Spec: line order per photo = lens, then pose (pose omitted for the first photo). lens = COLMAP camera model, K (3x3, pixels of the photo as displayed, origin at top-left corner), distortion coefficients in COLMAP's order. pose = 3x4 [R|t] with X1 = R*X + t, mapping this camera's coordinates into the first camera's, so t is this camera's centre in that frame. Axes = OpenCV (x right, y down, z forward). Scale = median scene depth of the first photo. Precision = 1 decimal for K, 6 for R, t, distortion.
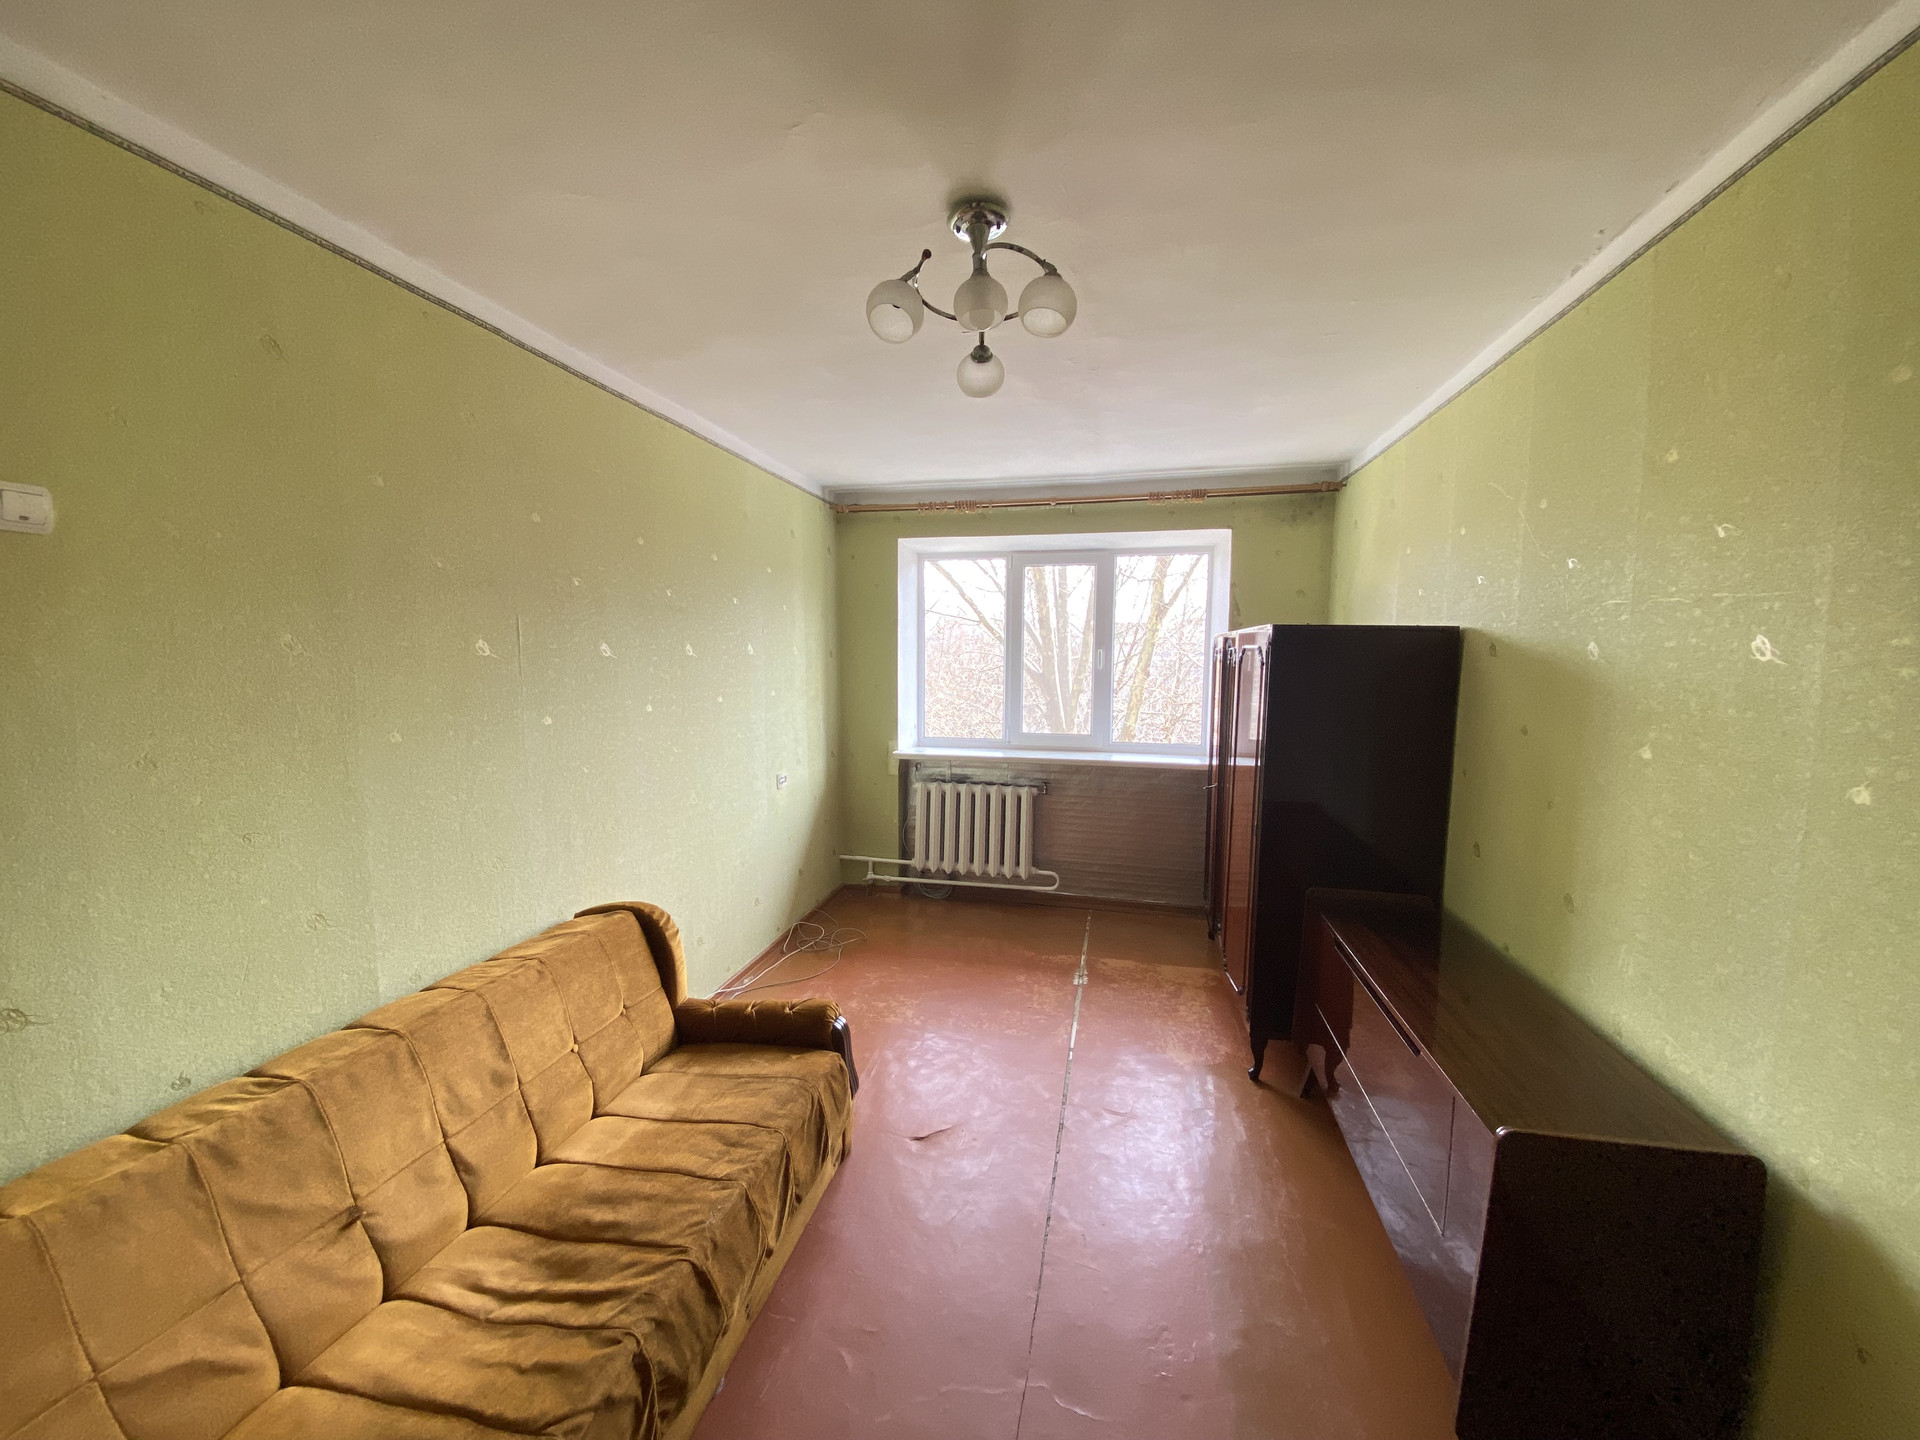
lens RADIAL K [[788.6, 0, 960.0], [0, 788.6, 720.0], [0, 0, 1]] dist [-0.000482, -0.000016]
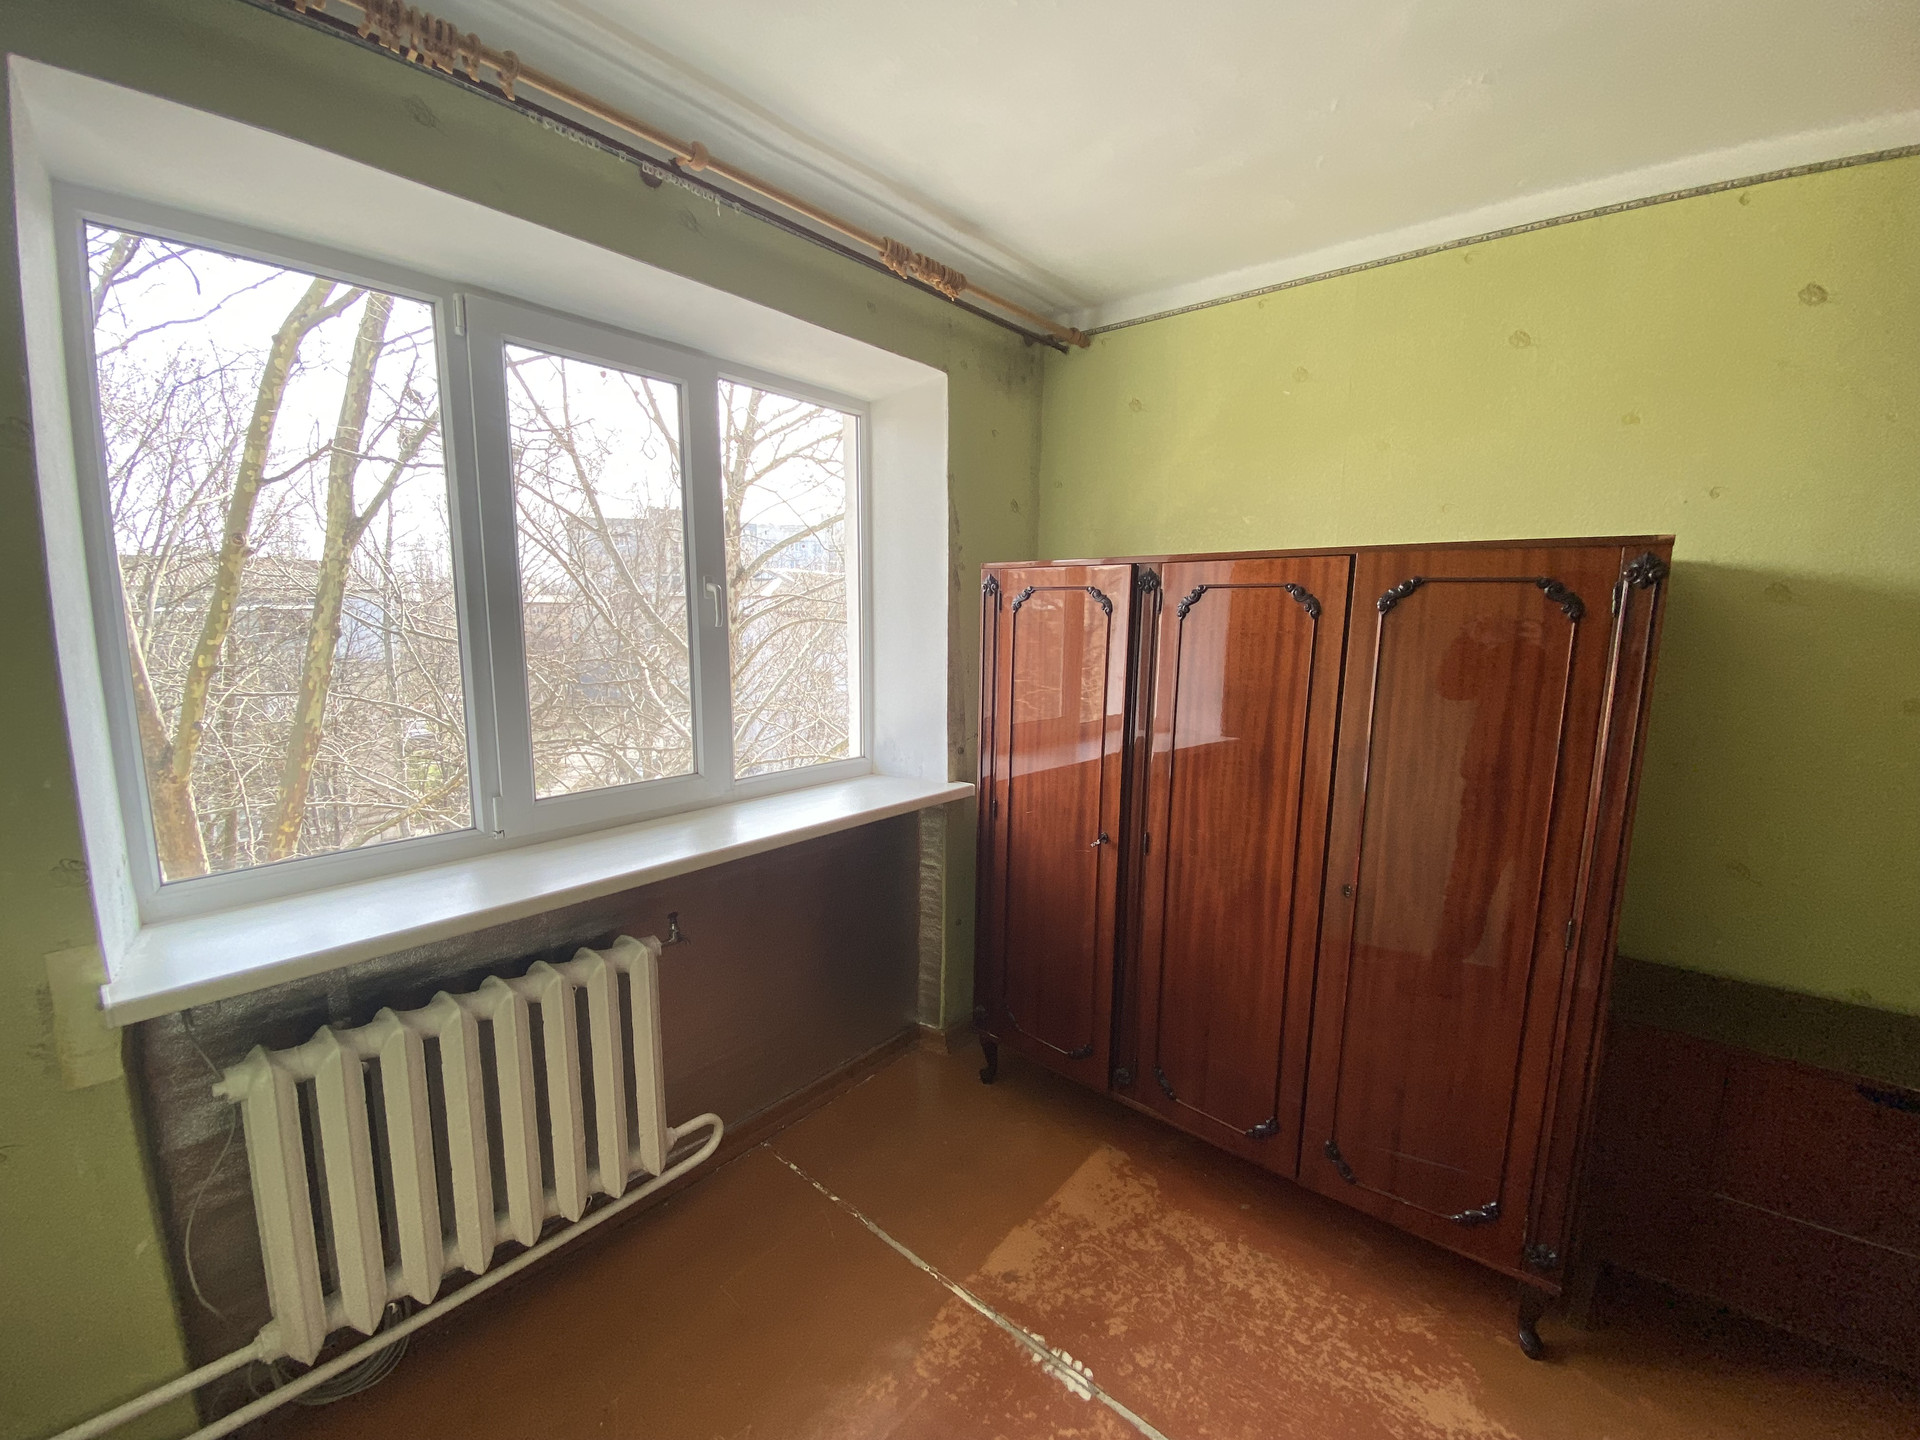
lens RADIAL K [[788.6, 0, 960.0], [0, 788.6, 720.0], [0, 0, 1]] dist [-0.000482, -0.000016]
pose [[0.485195, -0.123094, 0.865698, -0.157174], [0.068383, 0.992351, 0.102777, -0.050660], [-0.871728, 0.009332, 0.489902, 0.671575]]
